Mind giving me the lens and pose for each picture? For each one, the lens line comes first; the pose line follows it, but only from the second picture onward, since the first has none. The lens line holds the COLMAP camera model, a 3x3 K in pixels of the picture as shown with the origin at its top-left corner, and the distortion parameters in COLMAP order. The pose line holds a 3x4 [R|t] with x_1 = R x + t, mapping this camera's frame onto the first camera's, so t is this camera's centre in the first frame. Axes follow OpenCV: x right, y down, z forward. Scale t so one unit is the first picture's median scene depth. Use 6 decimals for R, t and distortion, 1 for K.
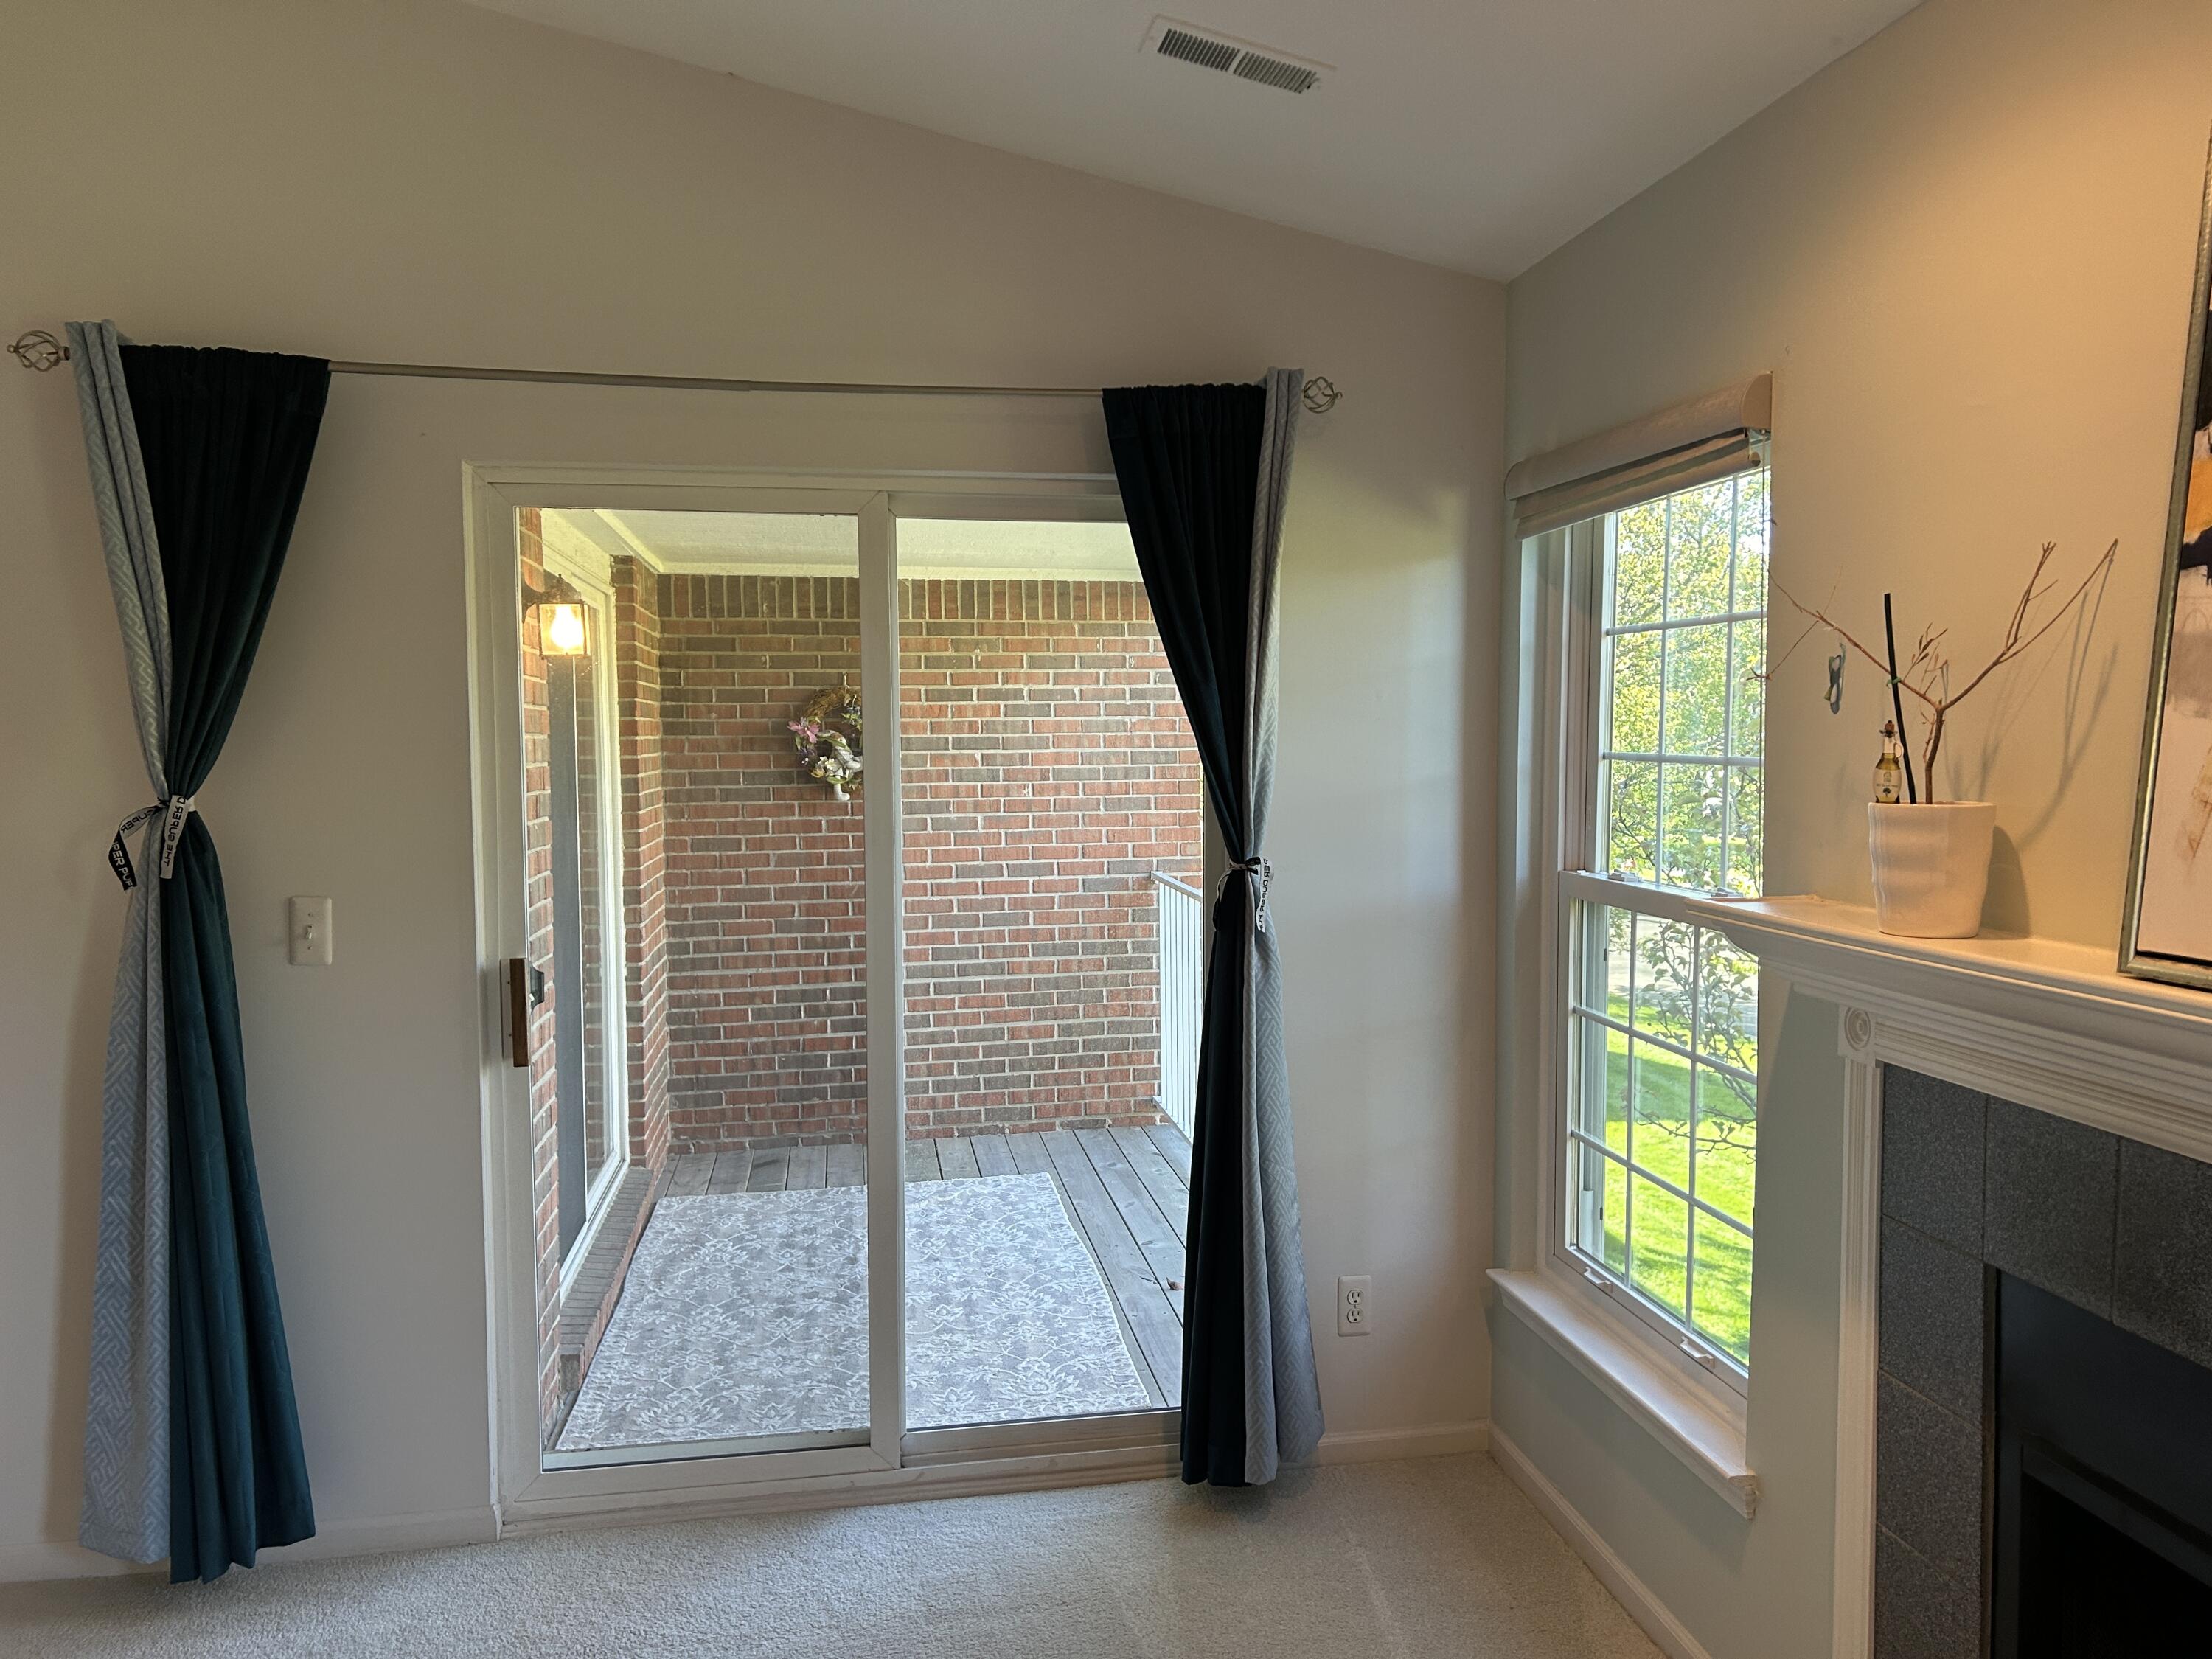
lens RADIAL K [[1659.6, 0, 1106.0], [0, 1659.6, 829.5], [0, 0, 1]] dist [-0.000778, -0.000961]
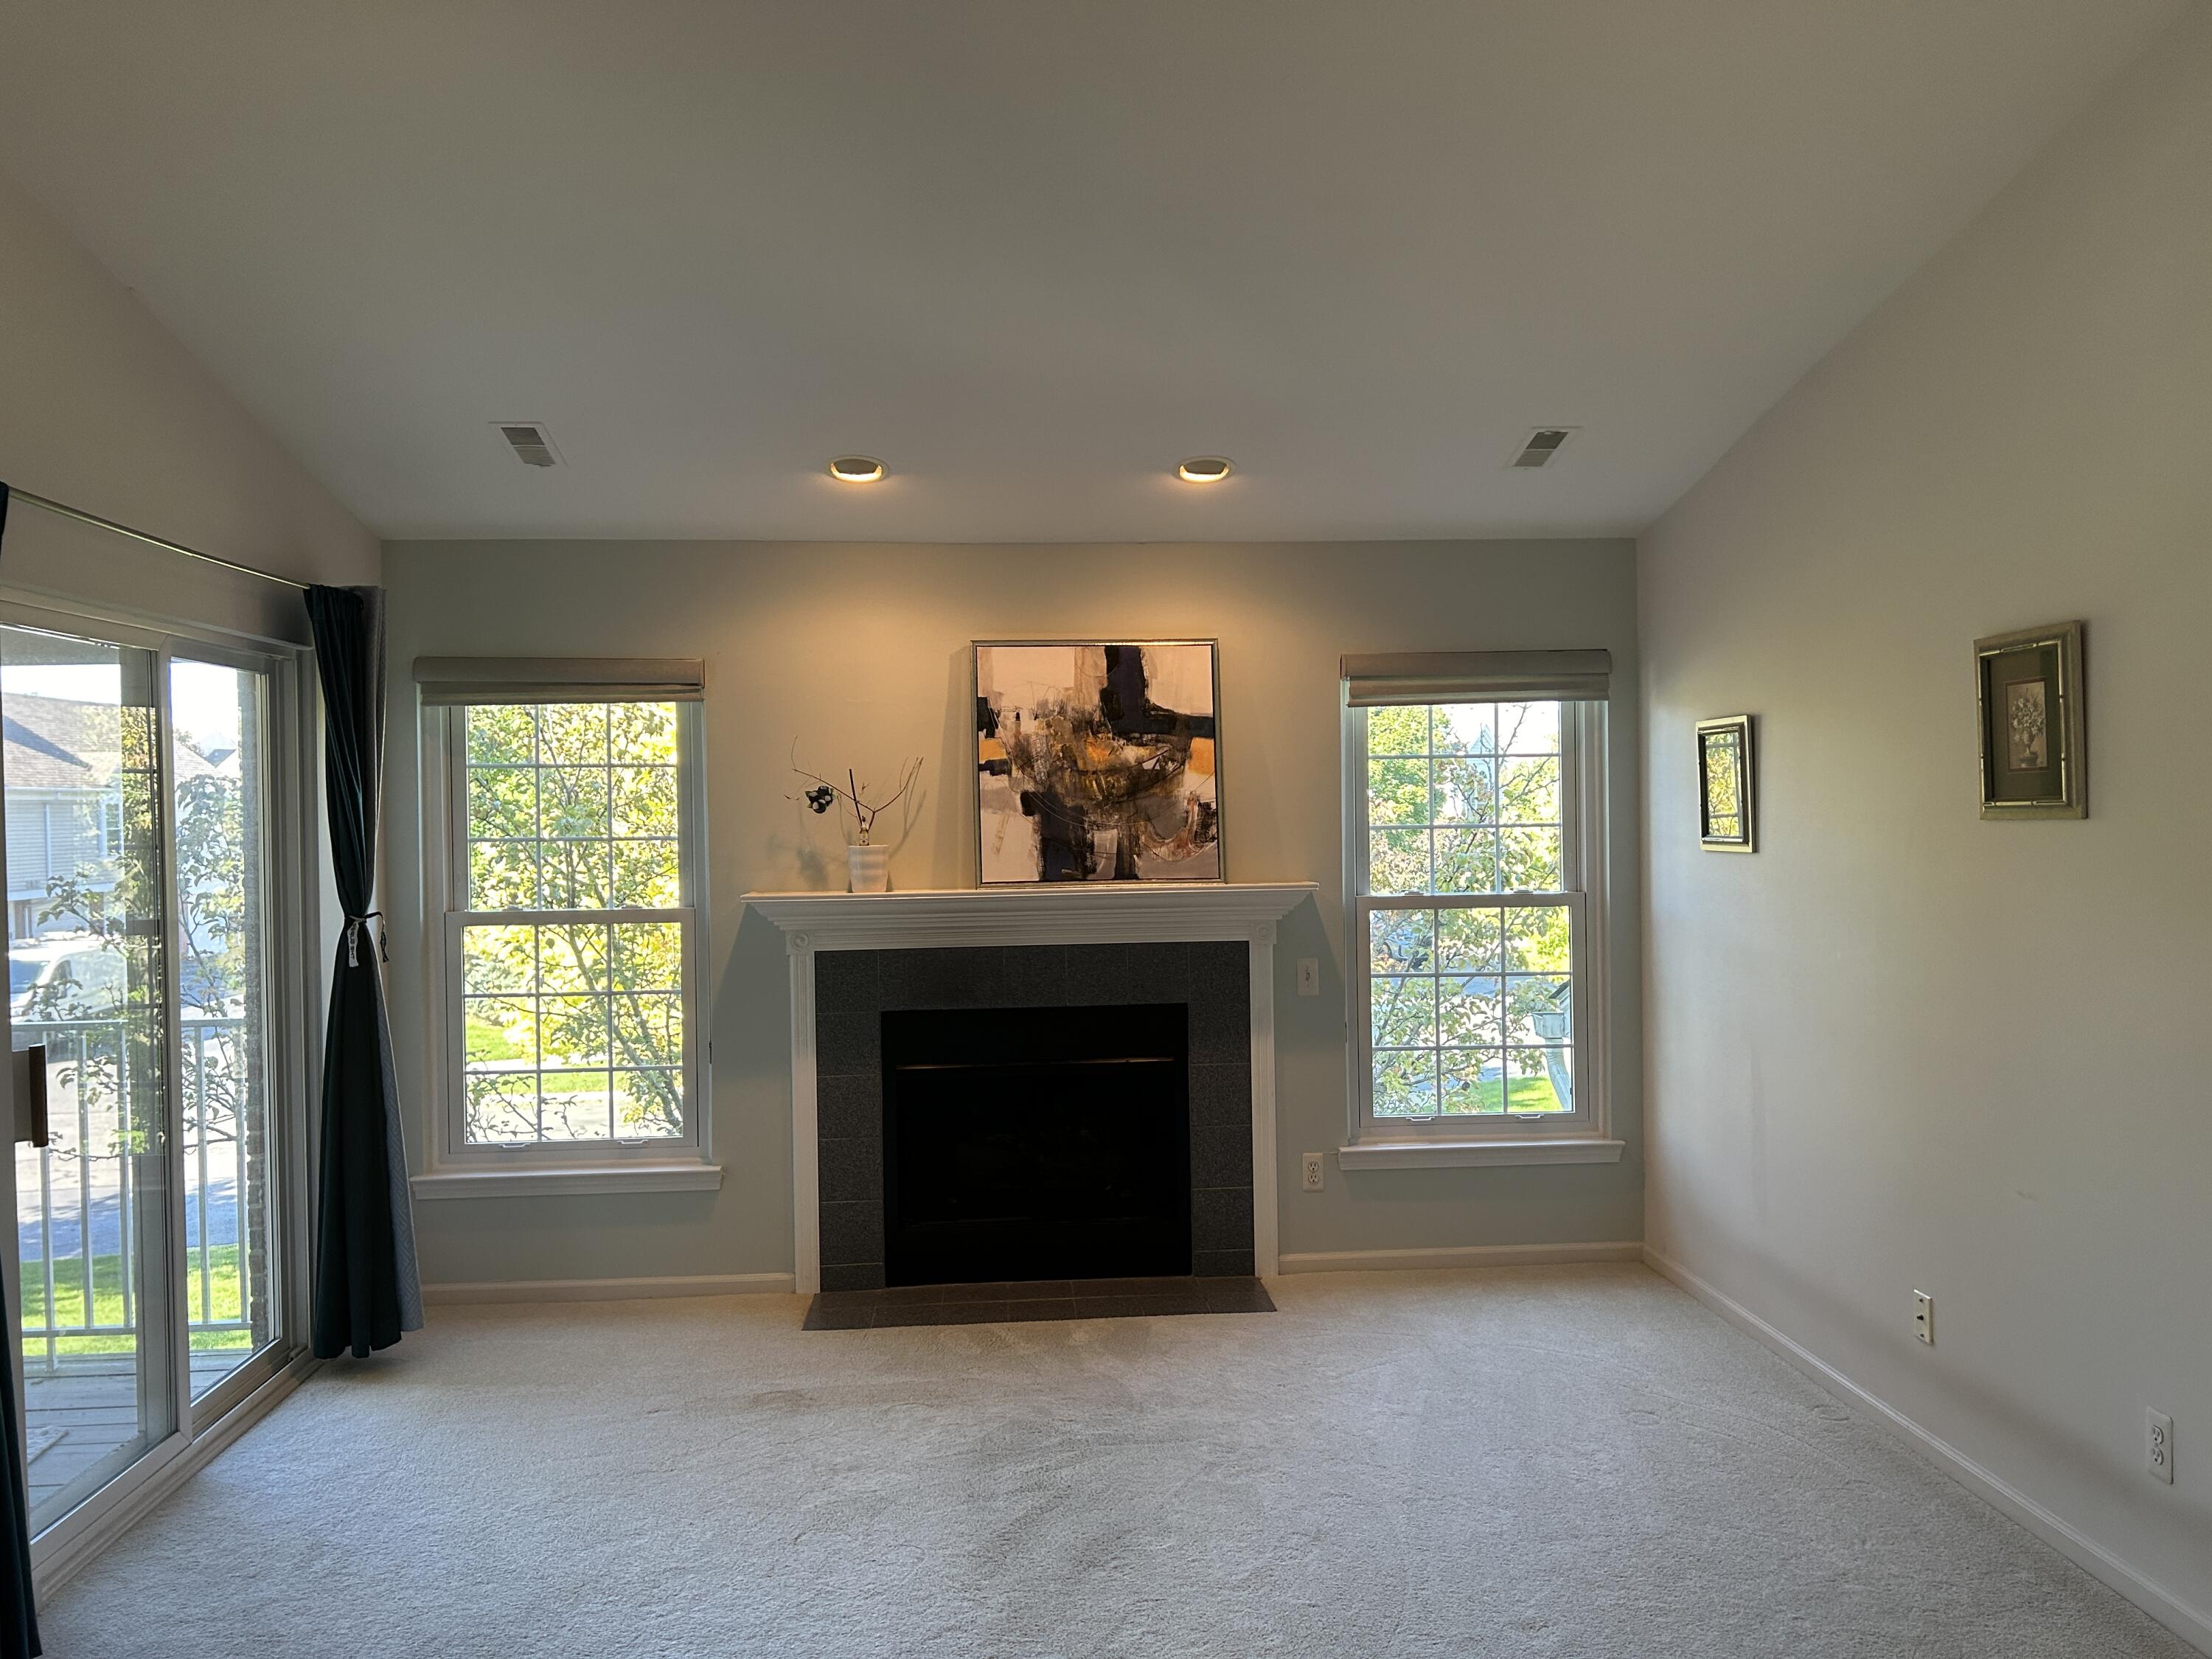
lens RADIAL K [[1659.6, 0, 1106.0], [0, 1659.6, 829.5], [0, 0, 1]] dist [-0.000778, -0.000961]
pose [[0.080875, -0.017491, 0.996571, -2.003801], [0.069470, 0.997513, 0.011870, -0.044060], [-0.994300, 0.068271, 0.081889, 0.344311]]
